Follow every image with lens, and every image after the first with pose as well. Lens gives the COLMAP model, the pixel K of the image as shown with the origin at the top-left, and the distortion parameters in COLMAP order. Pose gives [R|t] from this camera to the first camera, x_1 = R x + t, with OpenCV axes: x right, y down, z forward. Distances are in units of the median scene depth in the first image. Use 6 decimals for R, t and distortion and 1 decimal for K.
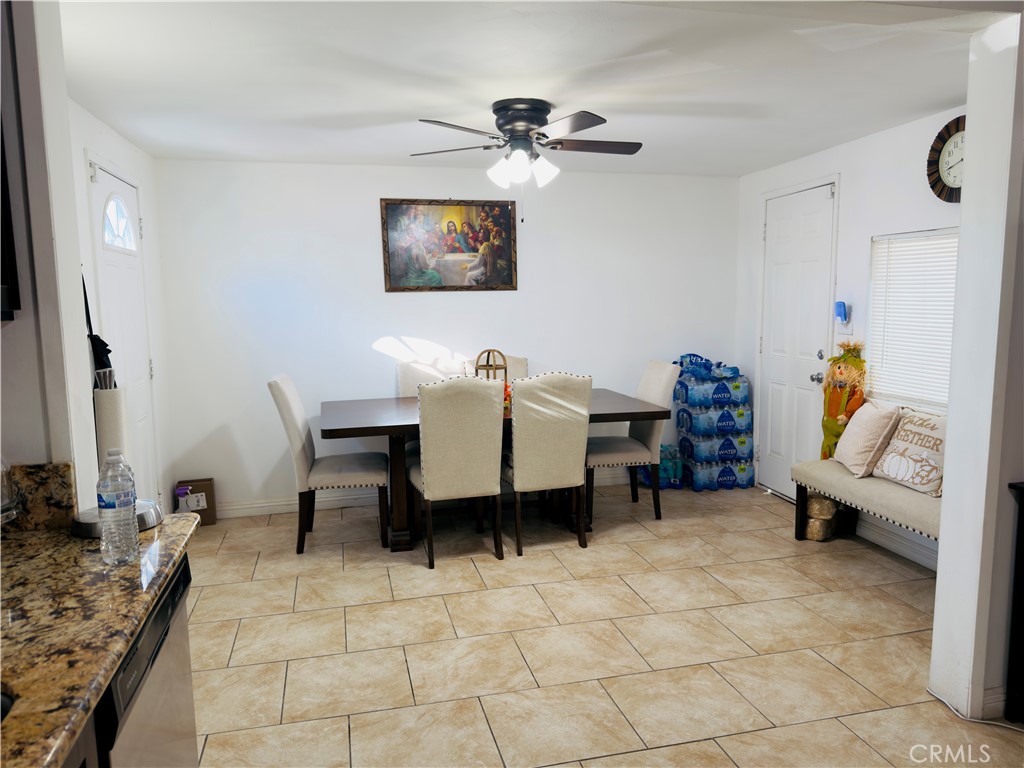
lens RADIAL K [[713.6, 0, 510.8], [0, 713.6, 390.0], [0, 0, 1]] dist [0.118044, -0.201249]
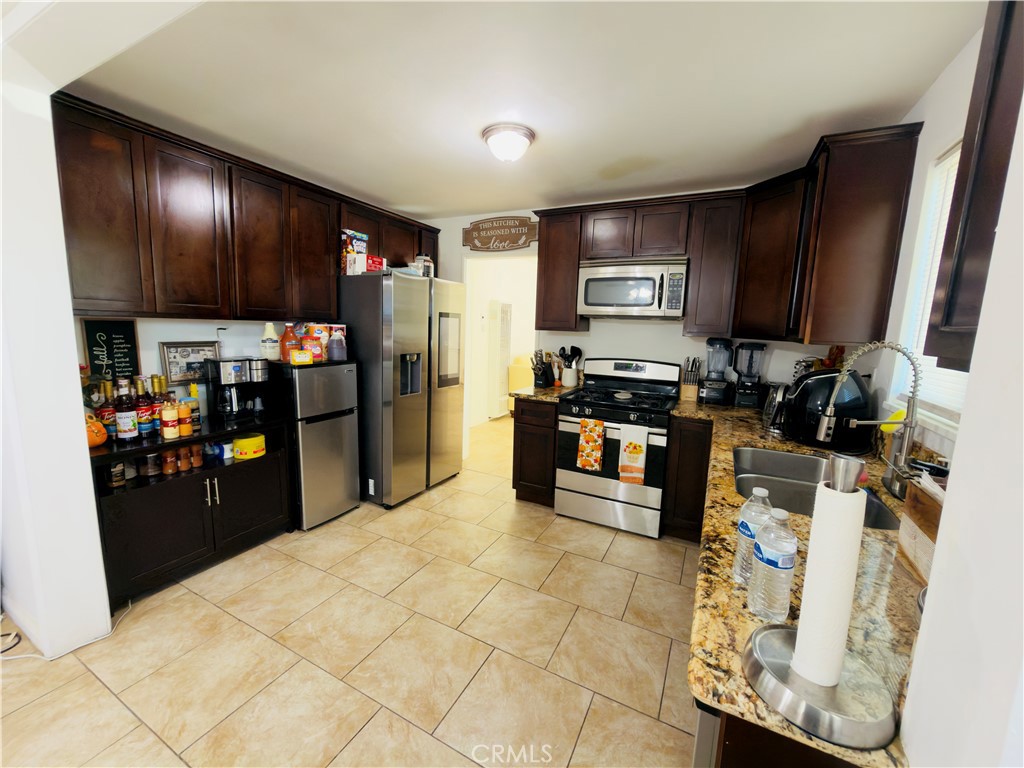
lens RADIAL K [[408.2, 0, 512.4], [0, 408.2, 383.5], [0, 0, 1]] dist [0.000218, 0.000209]
pose [[-0.752584, -0.103808, 0.650262, -0.245242], [0.063827, 0.971347, 0.228936, -0.080097], [-0.655395, 0.213798, -0.724394, 0.617299]]
